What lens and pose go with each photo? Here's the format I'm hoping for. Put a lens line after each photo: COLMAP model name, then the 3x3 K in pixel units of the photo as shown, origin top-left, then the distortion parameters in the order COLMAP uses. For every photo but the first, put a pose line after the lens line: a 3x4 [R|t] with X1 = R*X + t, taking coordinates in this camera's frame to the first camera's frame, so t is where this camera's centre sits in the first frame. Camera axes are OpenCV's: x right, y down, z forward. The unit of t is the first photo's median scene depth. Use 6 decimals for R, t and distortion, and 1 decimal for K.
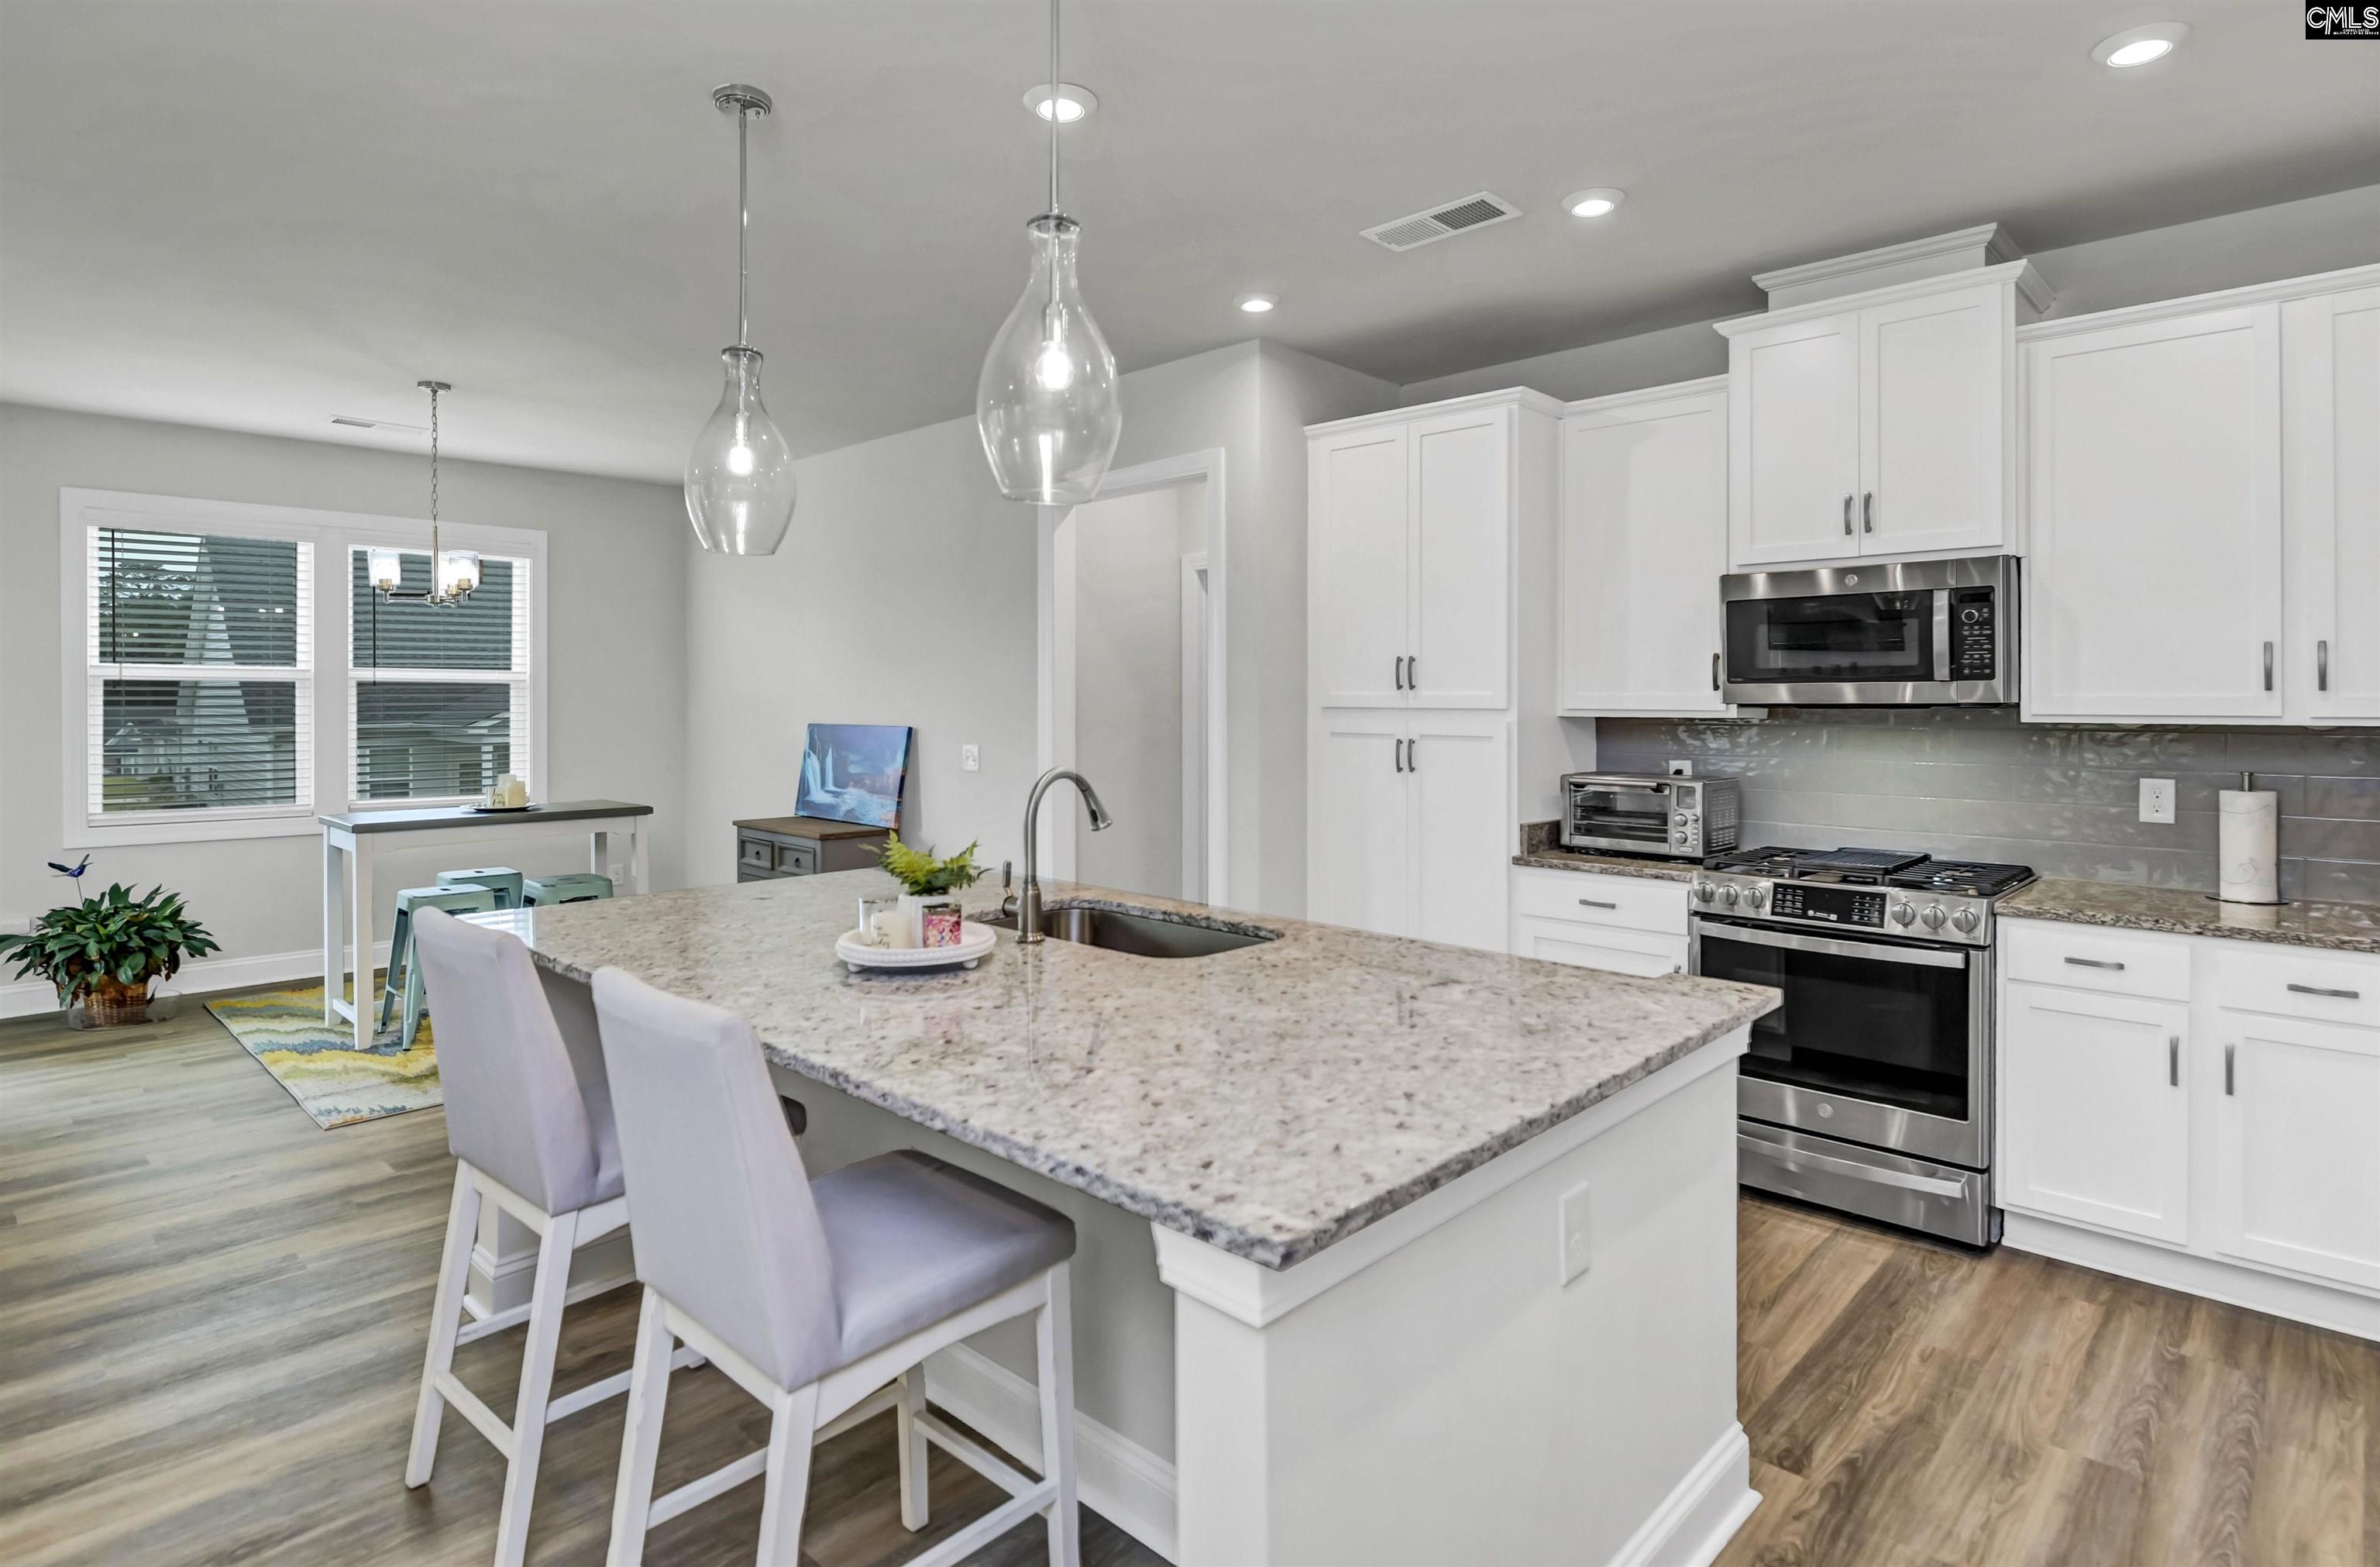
lens RADIAL K [[1270.4, 0, 1238.8], [0, 1270.4, 704.1], [0, 0, 1]] dist [0.008114, -0.004268]
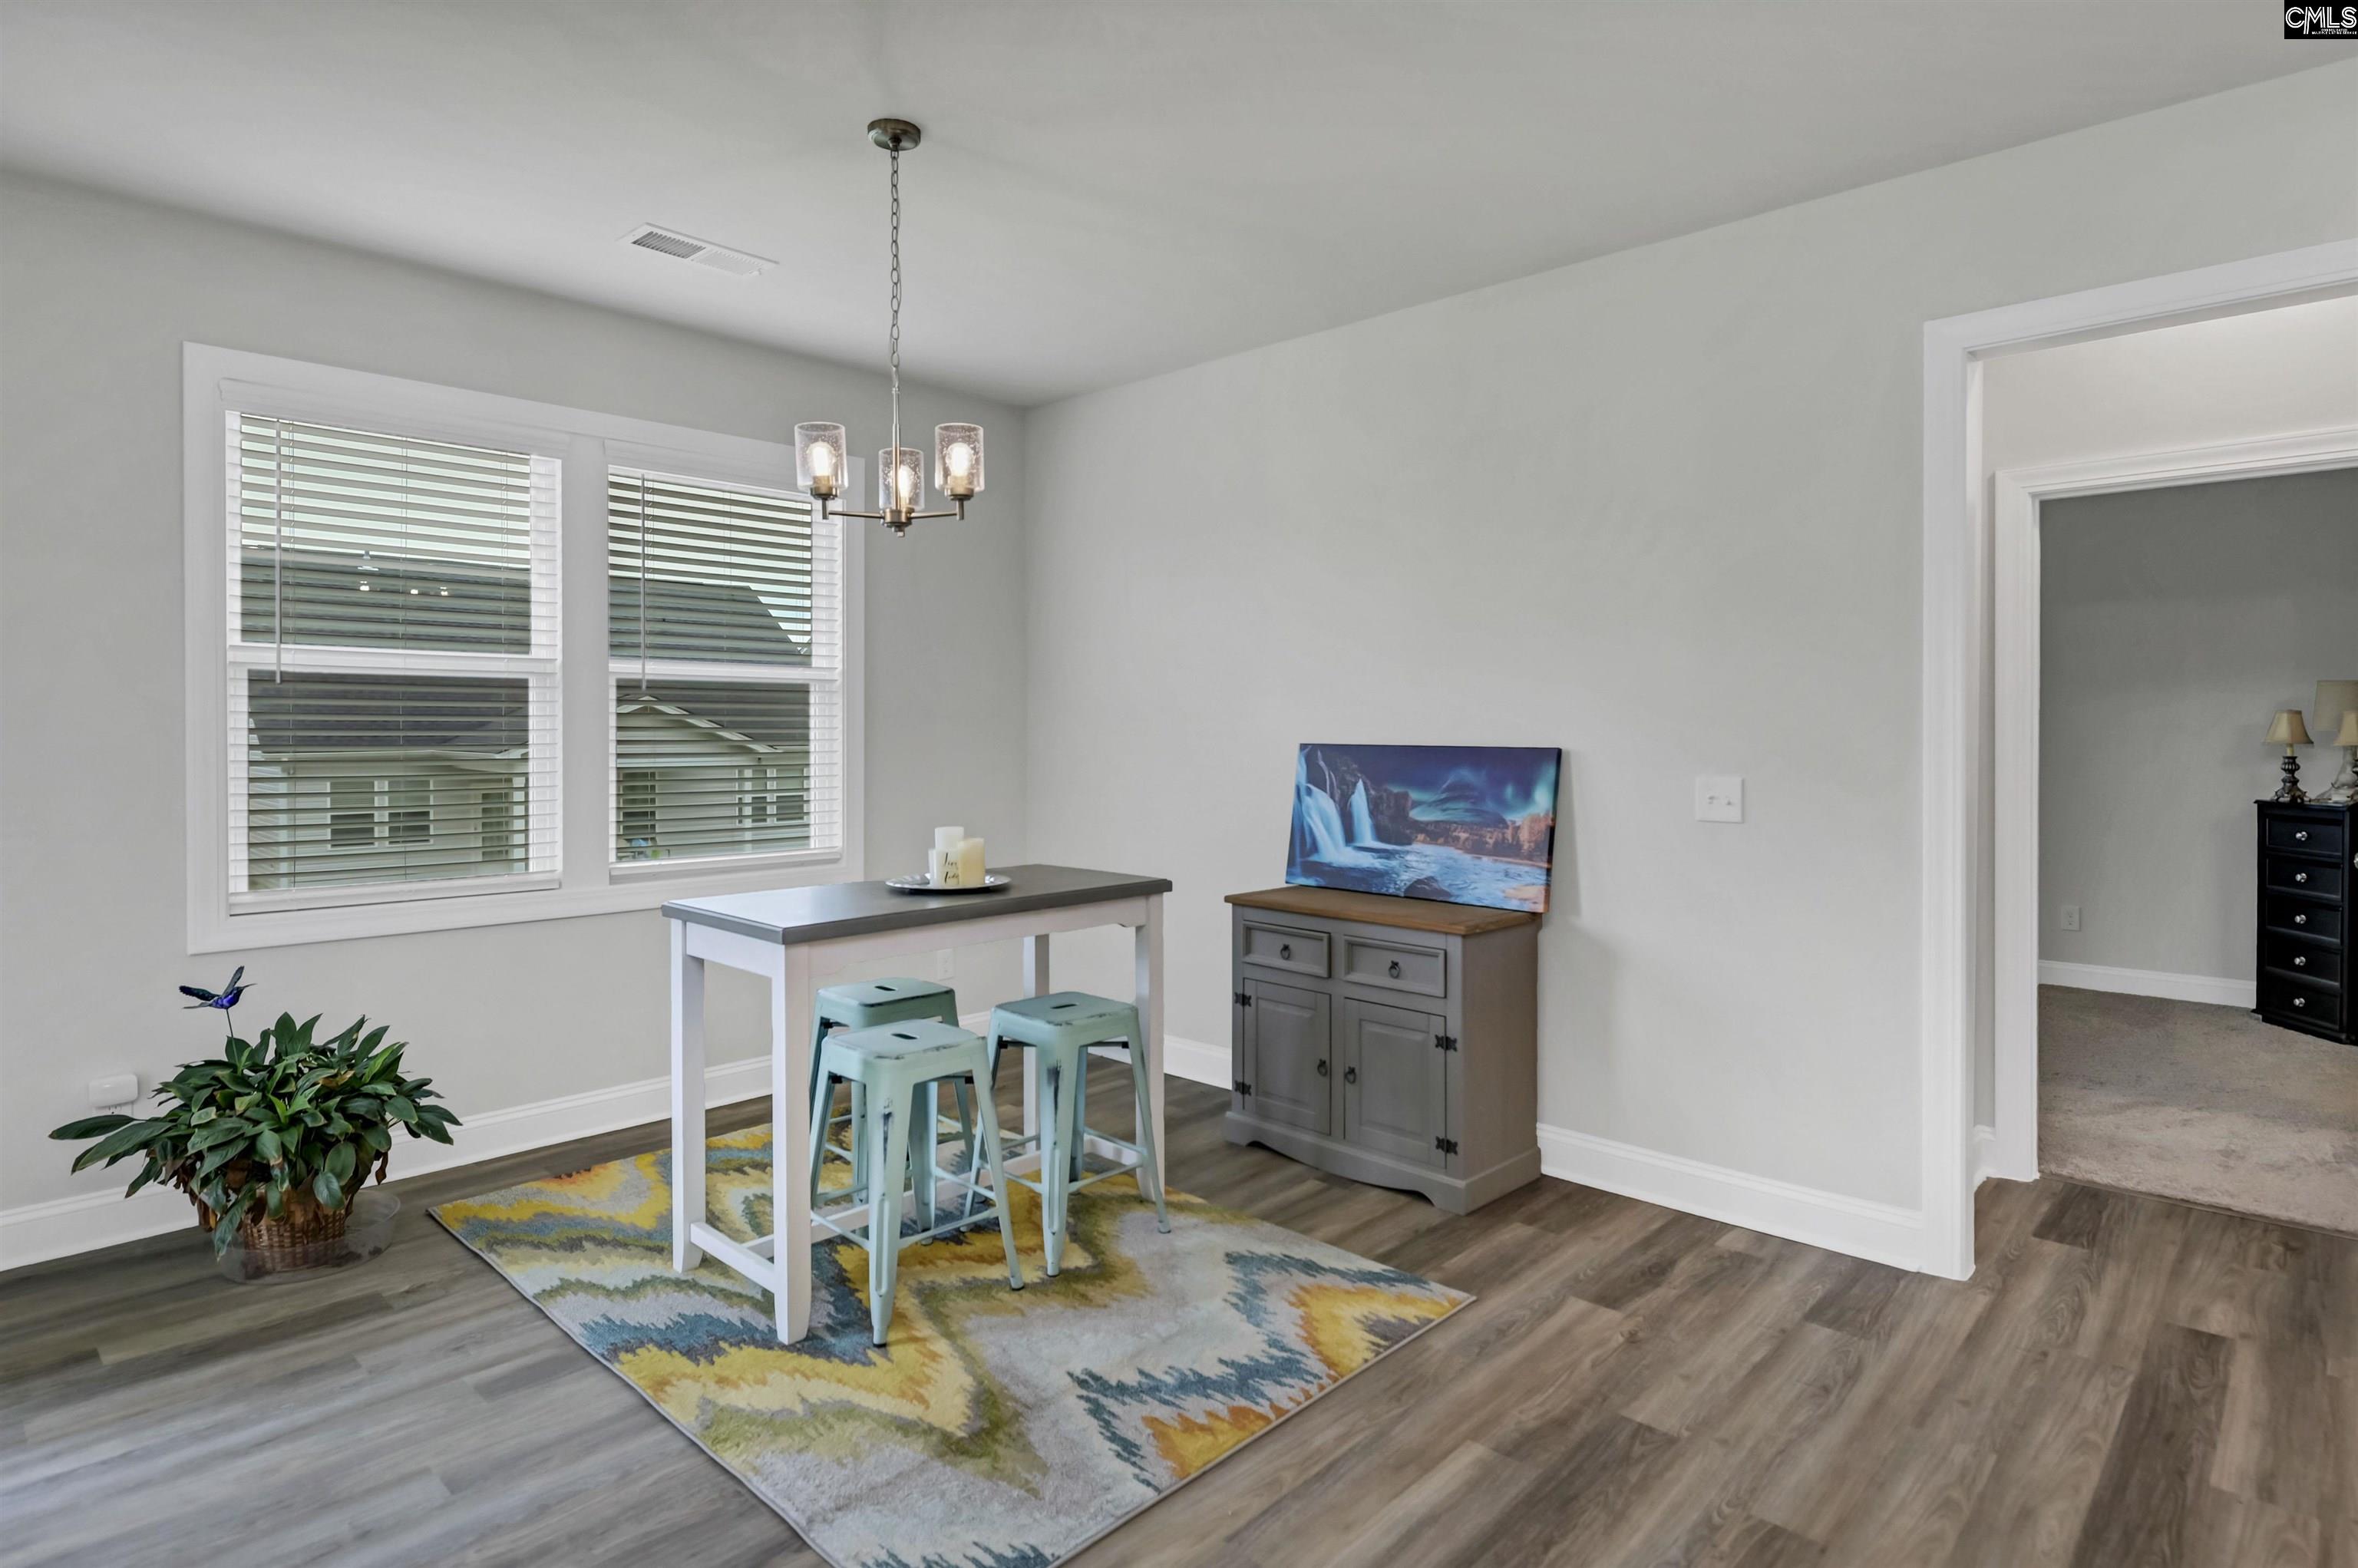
lens RADIAL K [[1257.1, 0, 1210.2], [0, 1257.1, 734.6], [0, 0, 1]] dist [0.022863, -0.010531]
pose [[0.999948, -0.000519, 0.010142, -0.455453], [0.000504, 0.999999, 0.001467, 0.011142], [-0.010143, -0.001461, 0.999947, 0.406746]]
